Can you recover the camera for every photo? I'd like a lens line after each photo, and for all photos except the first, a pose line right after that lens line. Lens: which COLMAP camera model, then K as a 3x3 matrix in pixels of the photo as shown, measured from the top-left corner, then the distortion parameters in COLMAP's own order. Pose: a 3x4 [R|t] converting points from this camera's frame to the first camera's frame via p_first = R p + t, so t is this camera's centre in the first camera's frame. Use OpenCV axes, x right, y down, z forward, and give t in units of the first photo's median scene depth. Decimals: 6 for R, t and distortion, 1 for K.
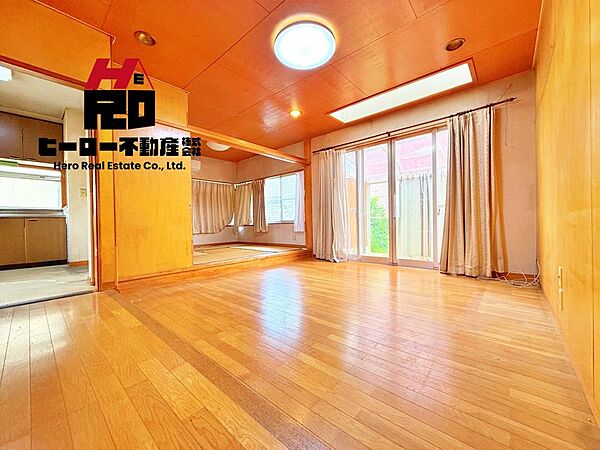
lens RADIAL K [[240.2, 0, 298.1], [0, 240.2, 224.4], [0, 0, 1]] dist [0.000486, 0.000257]
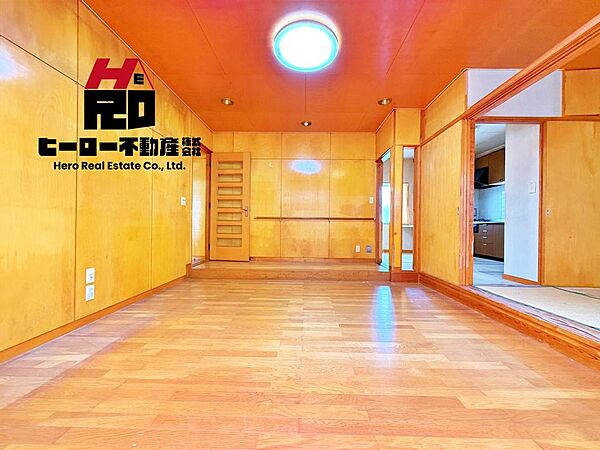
lens RADIAL K [[239.9, 0, 300.0], [0, 239.9, 225.0], [0, 0, 1]] dist [-0.001735, -0.000039]
pose [[-0.761111, 0.008647, -0.648564, 0.354826], [-0.001590, 0.999883, 0.015196, -0.028067], [0.648620, 0.012597, -0.761008, 0.915828]]
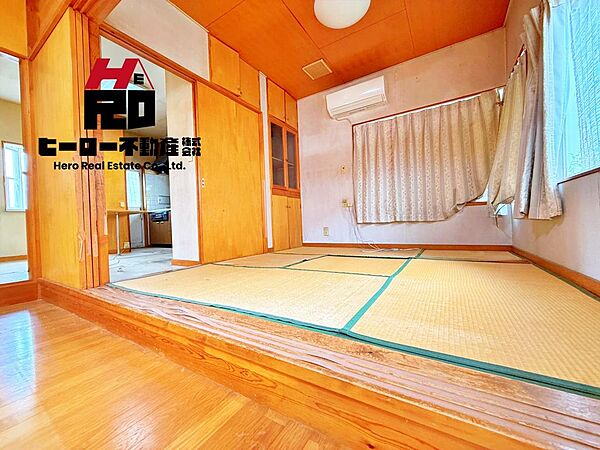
lens RADIAL K [[240.2, 0, 298.1], [0, 240.2, 224.4], [0, 0, 1]] dist [0.000486, 0.000257]
pose [[0.167243, 0.018213, -0.985747, 0.074775], [0.029532, 0.999288, 0.023474, 0.034813], [0.985473, -0.033037, 0.166586, 0.979031]]
